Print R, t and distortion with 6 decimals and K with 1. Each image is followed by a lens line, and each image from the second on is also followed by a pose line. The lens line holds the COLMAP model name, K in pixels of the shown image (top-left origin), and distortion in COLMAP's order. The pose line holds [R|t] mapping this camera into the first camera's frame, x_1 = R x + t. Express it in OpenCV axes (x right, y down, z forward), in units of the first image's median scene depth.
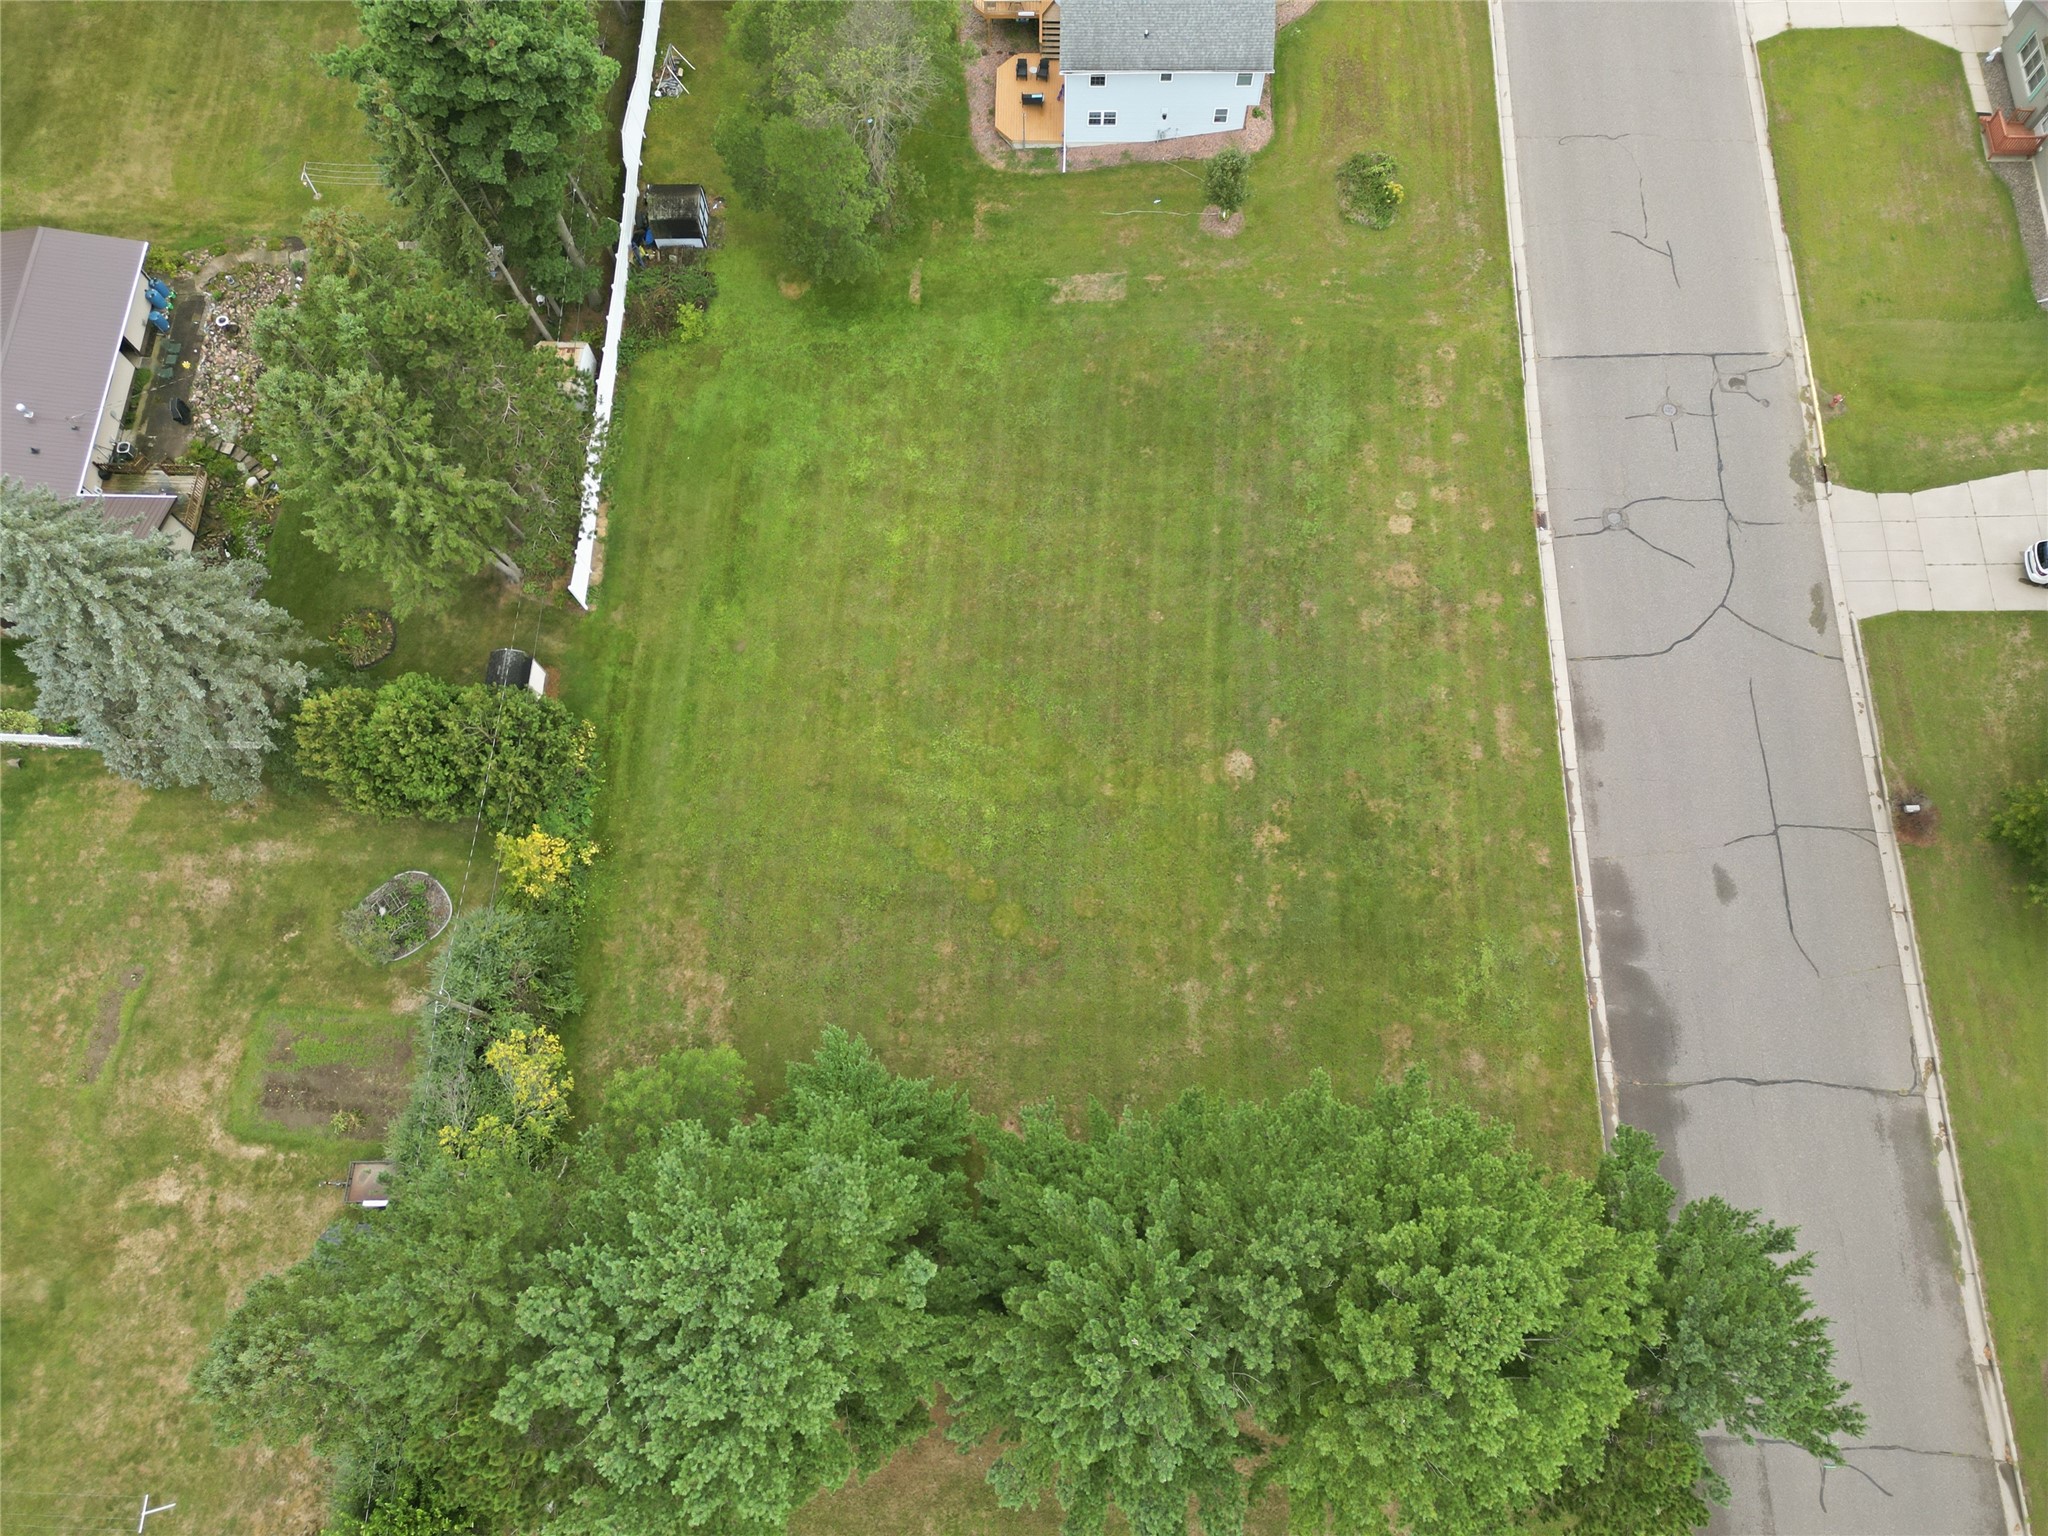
lens RADIAL K [[1477.4, 0, 1028.8], [0, 1477.4, 765.8], [0, 0, 1]] dist [0.083352, -0.092656]
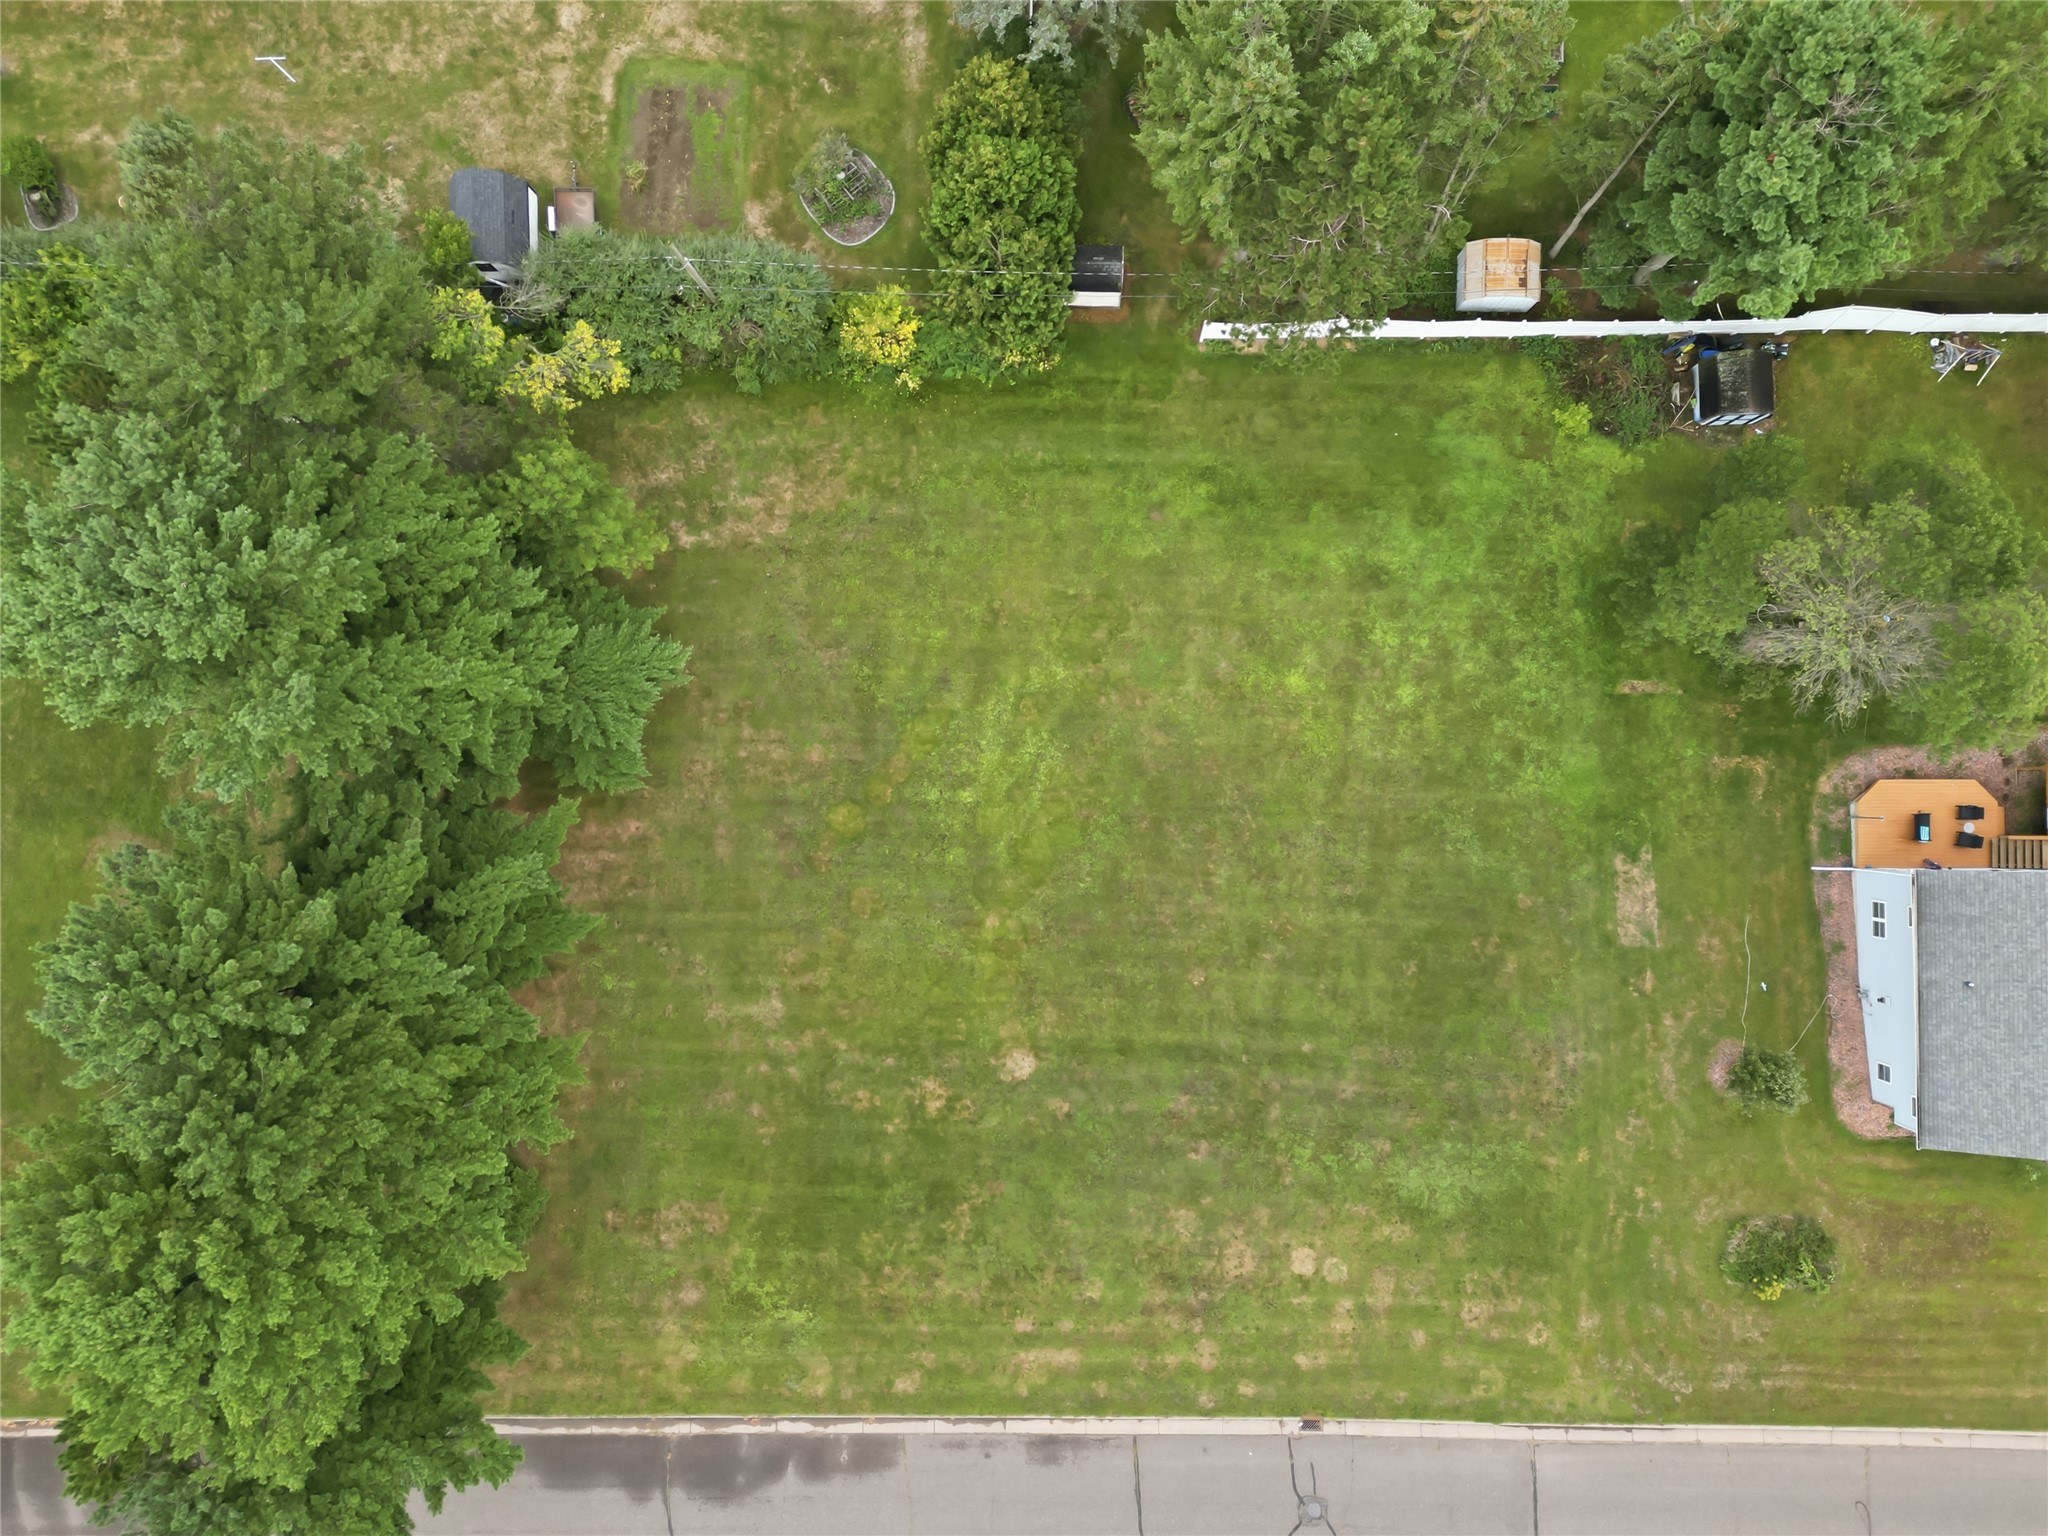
lens RADIAL K [[1452.7, 0, 1050.7], [0, 1452.7, 759.9], [0, 0, 1]] dist [0.068621, -0.065472]
pose [[0.019426, 0.999791, -0.006322, -0.041735], [-0.936588, 0.020410, 0.349839, -0.333981], [0.349895, -0.000875, 0.936789, 0.146720]]
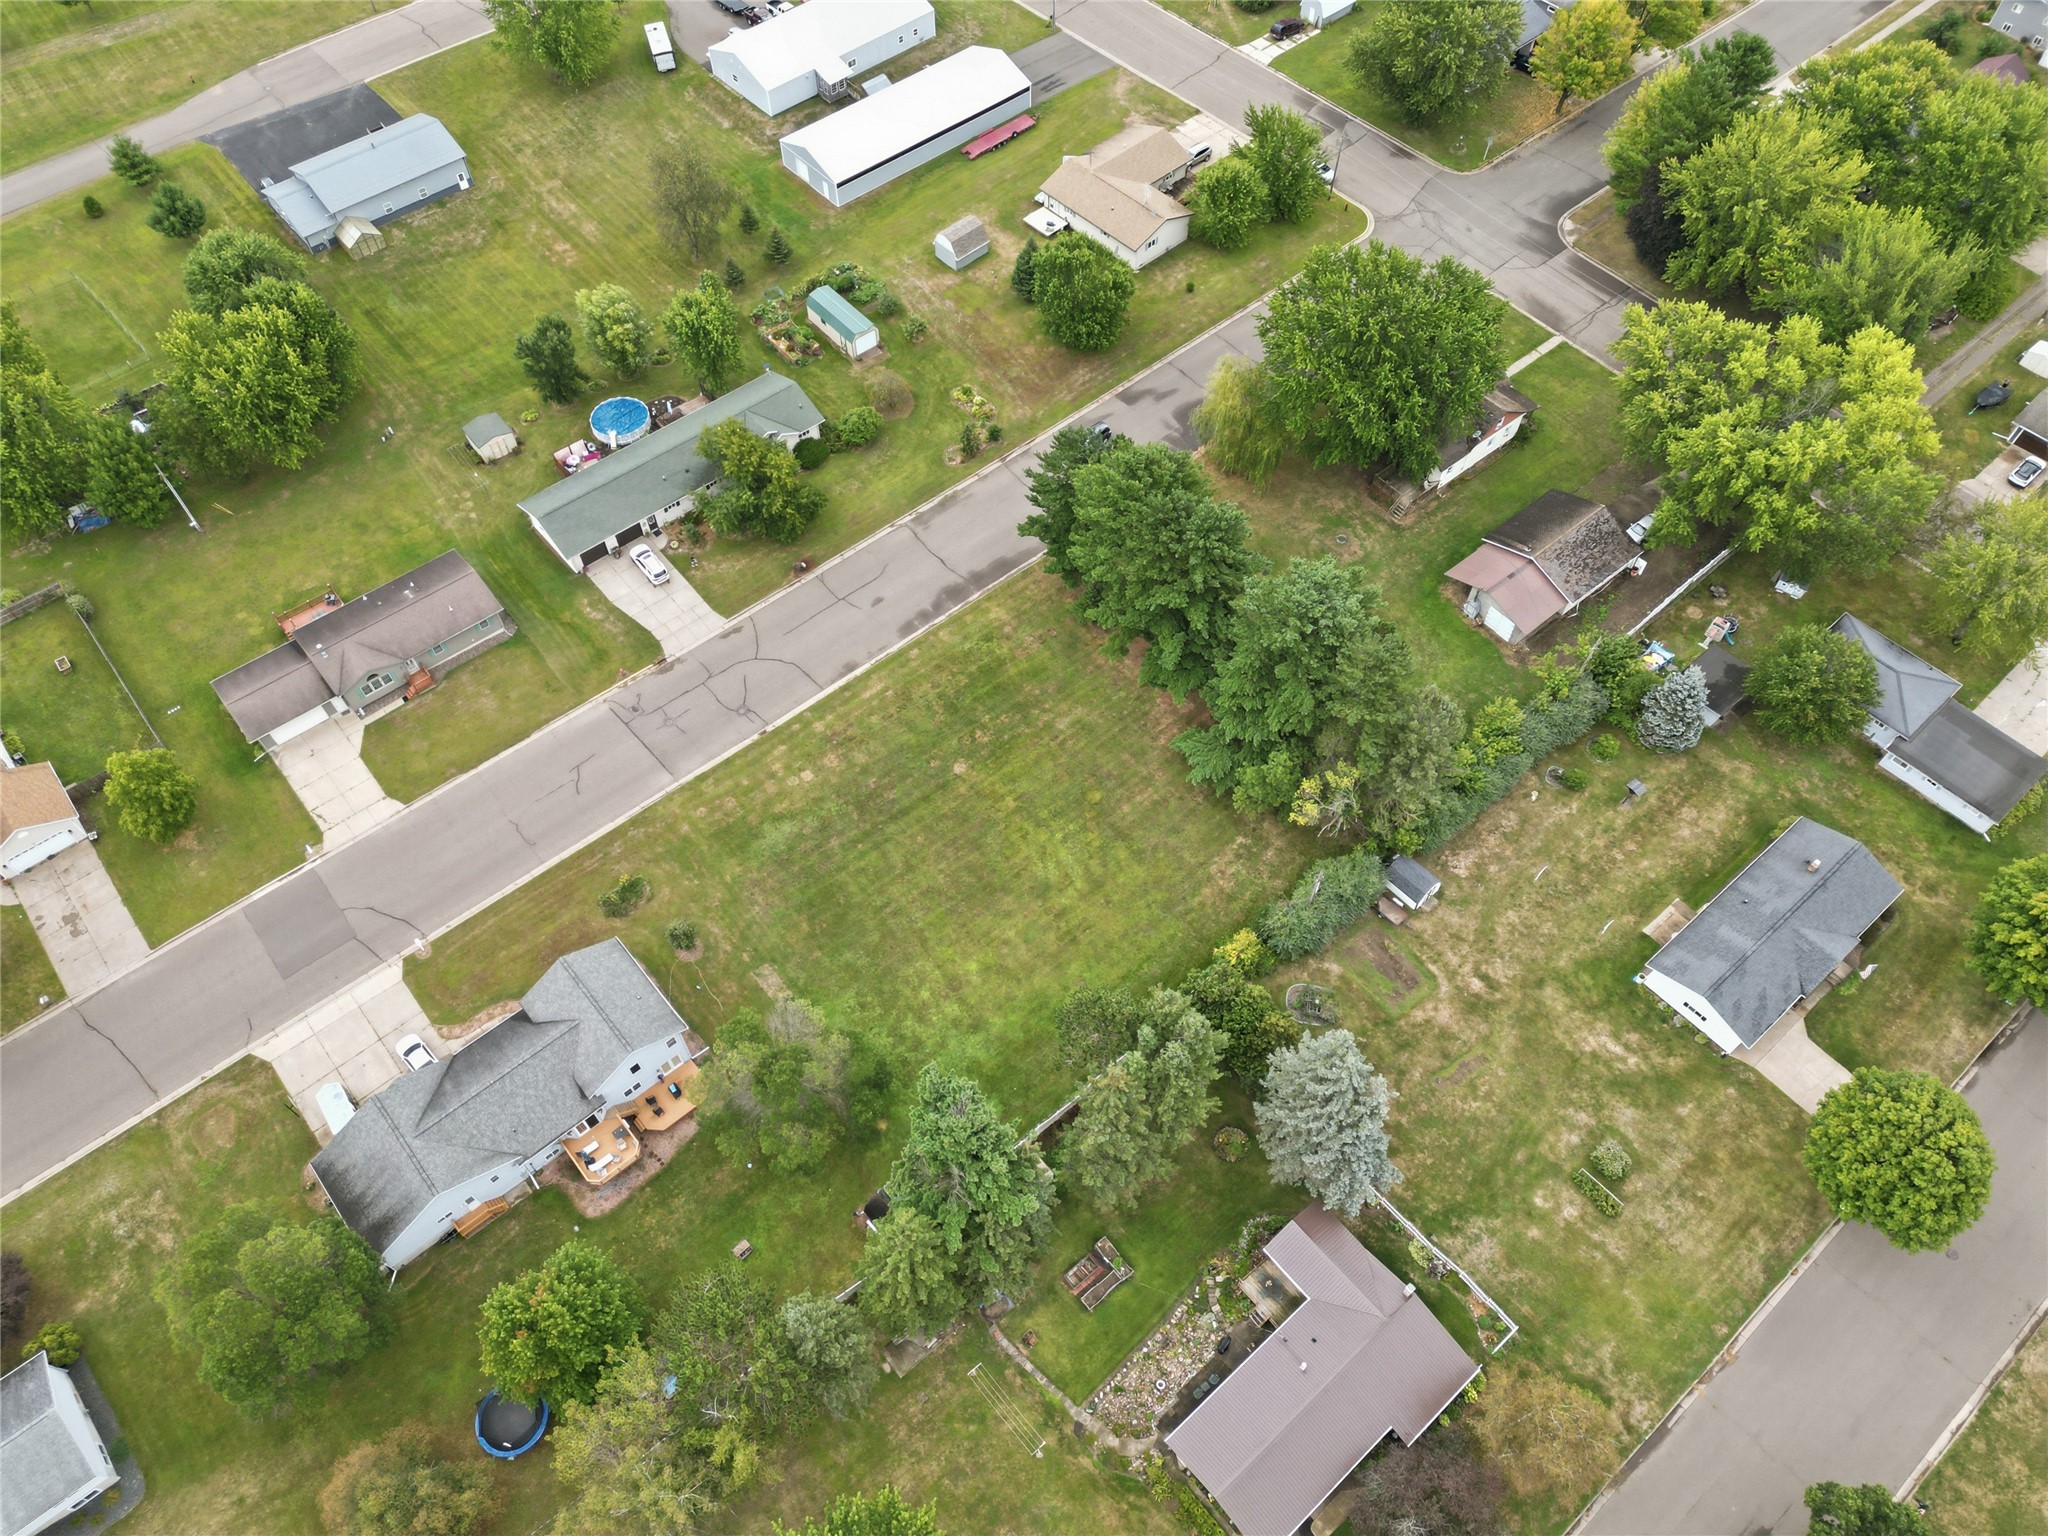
lens RADIAL K [[1411.9, 0, 1013.0], [0, 1411.9, 779.9], [0, 0, 1]] dist [0.119596, -0.165268]
pose [[-0.660967, -0.612559, 0.433467, -0.740685], [0.708449, -0.318907, 0.629602, -1.150031], [-0.247433, 0.723235, 0.644754, -0.255768]]
